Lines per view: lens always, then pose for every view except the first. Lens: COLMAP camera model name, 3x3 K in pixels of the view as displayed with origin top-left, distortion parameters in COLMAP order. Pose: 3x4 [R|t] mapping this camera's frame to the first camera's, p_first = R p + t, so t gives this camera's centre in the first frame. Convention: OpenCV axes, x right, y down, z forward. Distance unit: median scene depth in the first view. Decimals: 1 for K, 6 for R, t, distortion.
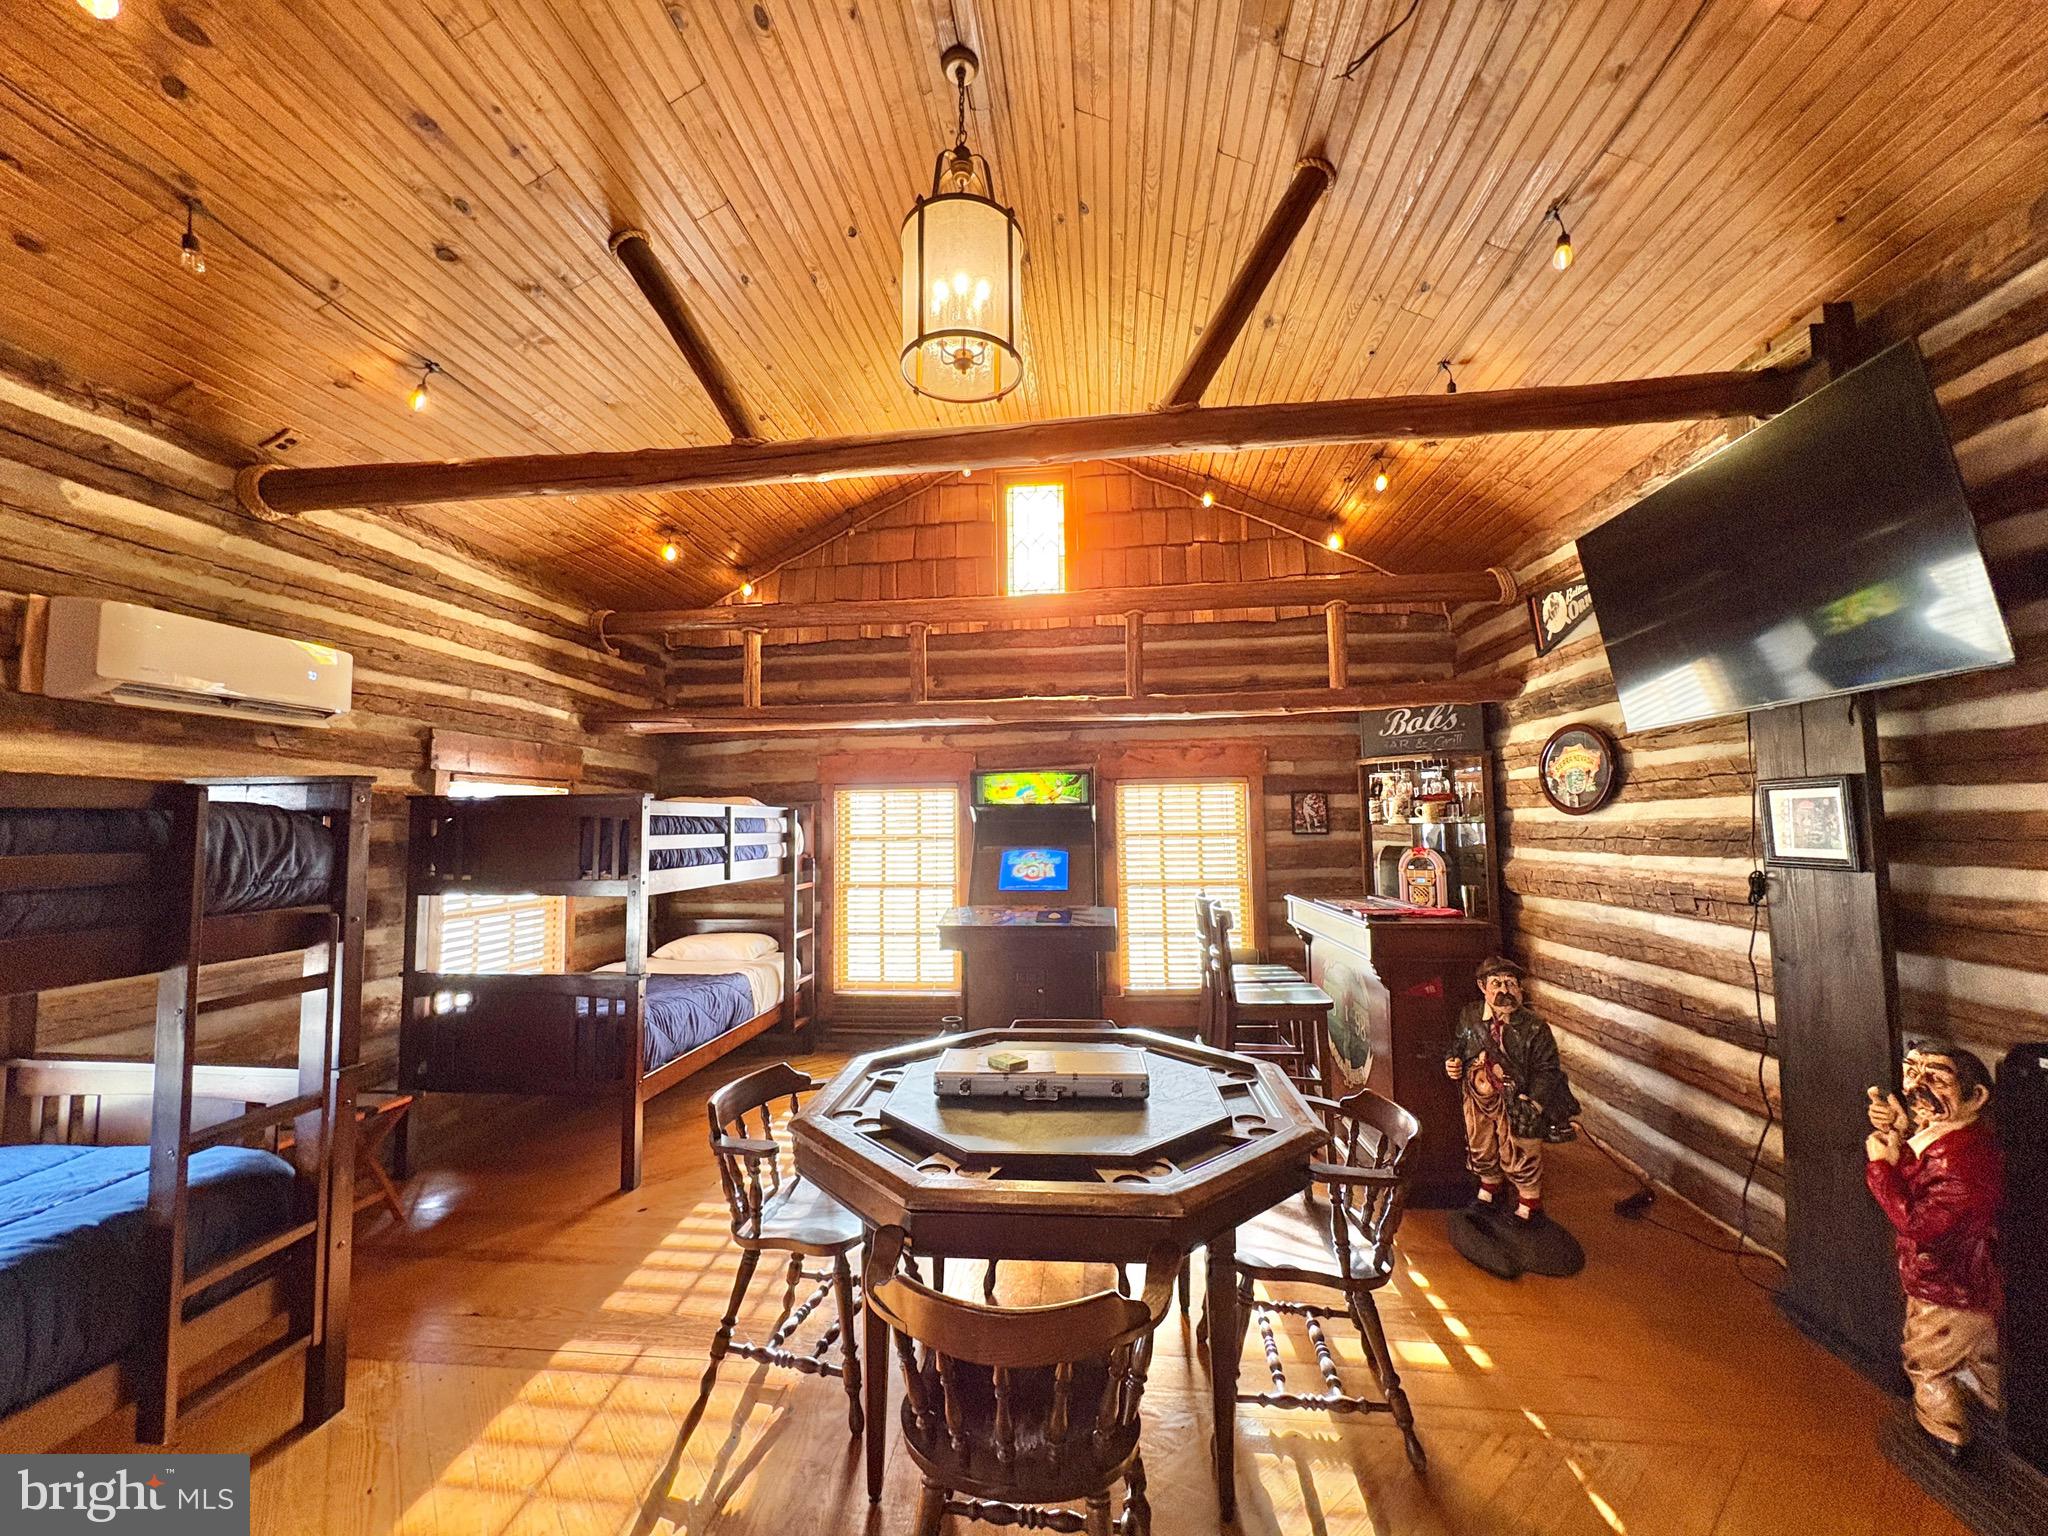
lens RADIAL K [[816.6, 0, 1011.6], [0, 816.6, 769.0], [0, 0, 1]] dist [0.002126, -0.000483]
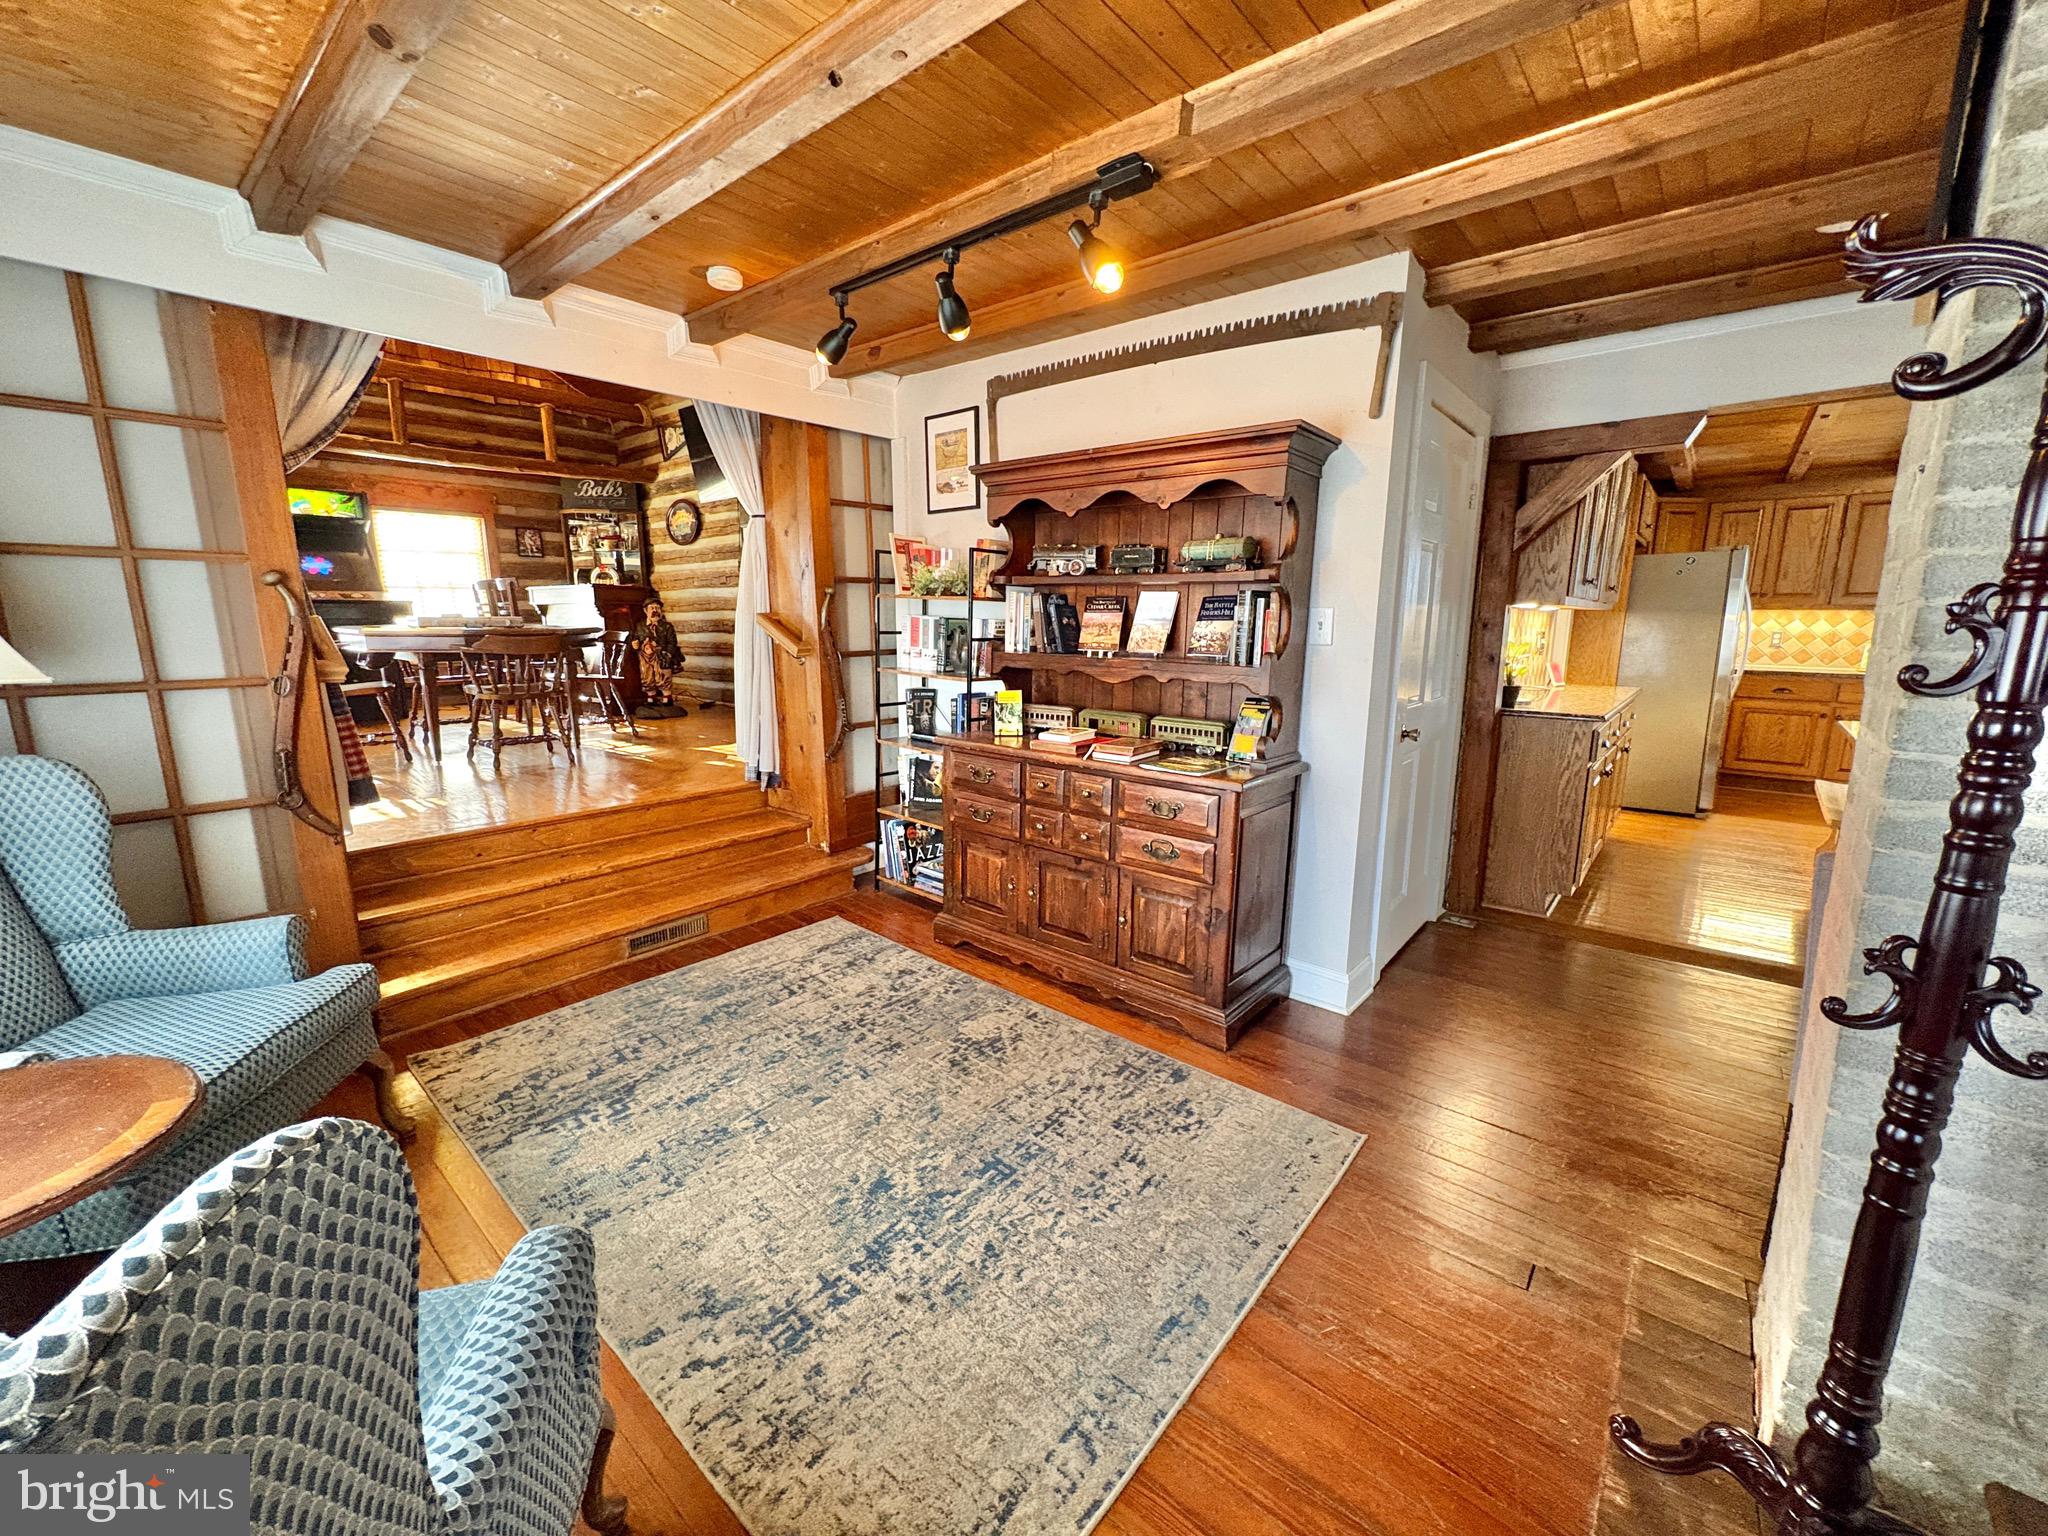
lens RADIAL K [[816.6, 0, 1027.1], [0, 816.6, 767.8], [0, 0, 1]] dist [0.002126, -0.000483]
pose [[0.558054, -0.142509, 0.817476, -0.487819], [-0.065699, 0.974462, 0.214726, 0.085091], [-0.827200, -0.173536, 0.534440, -0.758173]]
